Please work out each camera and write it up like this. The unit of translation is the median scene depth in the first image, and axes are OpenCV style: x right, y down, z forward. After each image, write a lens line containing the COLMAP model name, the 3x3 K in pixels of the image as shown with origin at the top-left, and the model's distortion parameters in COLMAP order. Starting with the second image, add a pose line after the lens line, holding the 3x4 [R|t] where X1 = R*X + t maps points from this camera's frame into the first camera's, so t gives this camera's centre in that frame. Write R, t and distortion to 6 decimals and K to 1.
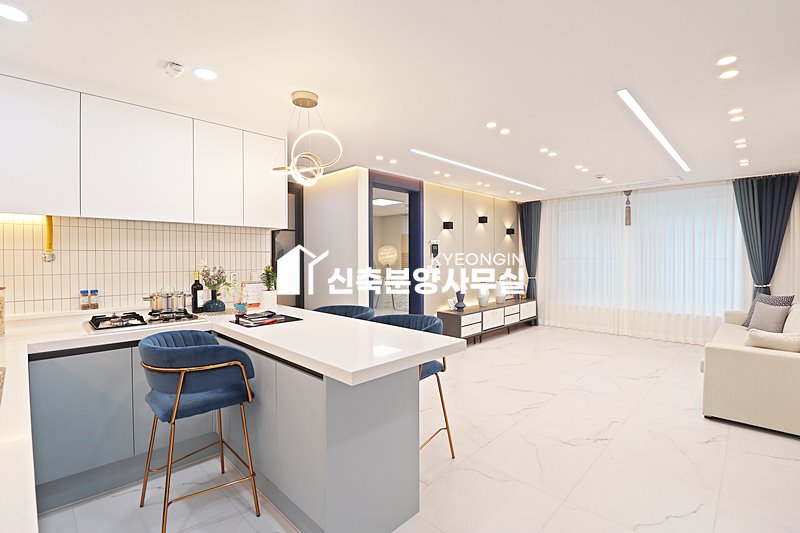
lens RADIAL K [[369.9, 0, 399.7], [0, 369.9, 263.3], [0, 0, 1]] dist [-0.001888, -0.010179]
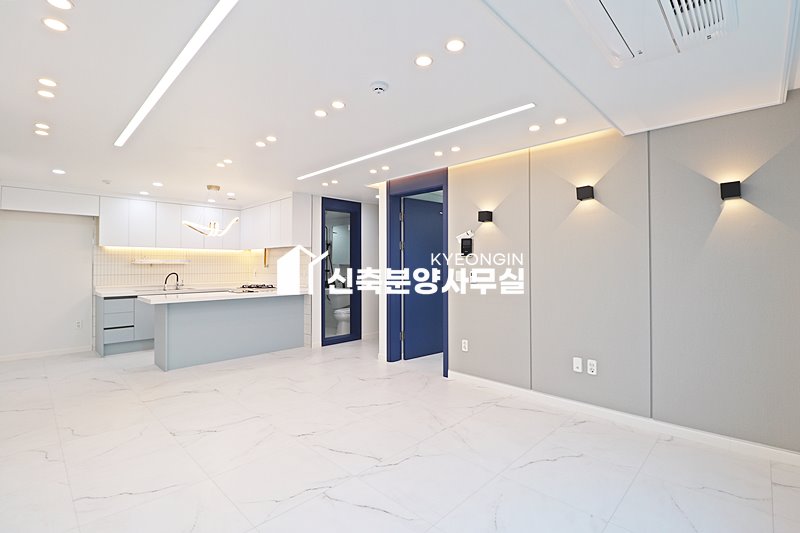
lens RADIAL K [[369.9, 0, 396.3], [0, 369.9, 255.9], [0, 0, 1]] dist [-0.001888, -0.010179]
pose [[-0.011583, -0.025208, -0.999615, 0.837581], [-0.017981, 0.999526, -0.024997, -0.009820], [0.999771, 0.017685, -0.012031, 0.868400]]
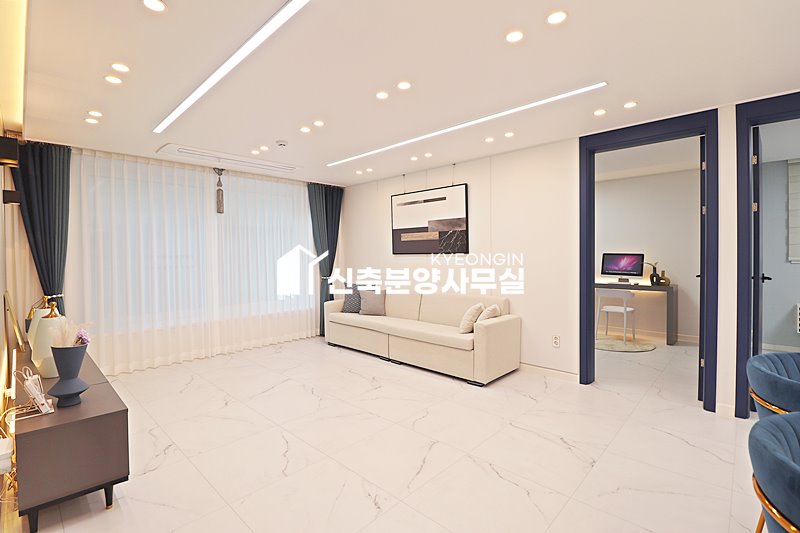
lens RADIAL K [[369.9, 0, 398.3], [0, 369.9, 263.2], [0, 0, 1]] dist [-0.001888, -0.010179]
pose [[-0.007818, -0.022644, 0.999713, -0.186042], [0.026707, 0.999382, 0.022845, -0.005706], [-0.999613, 0.026878, -0.007209, 0.688068]]
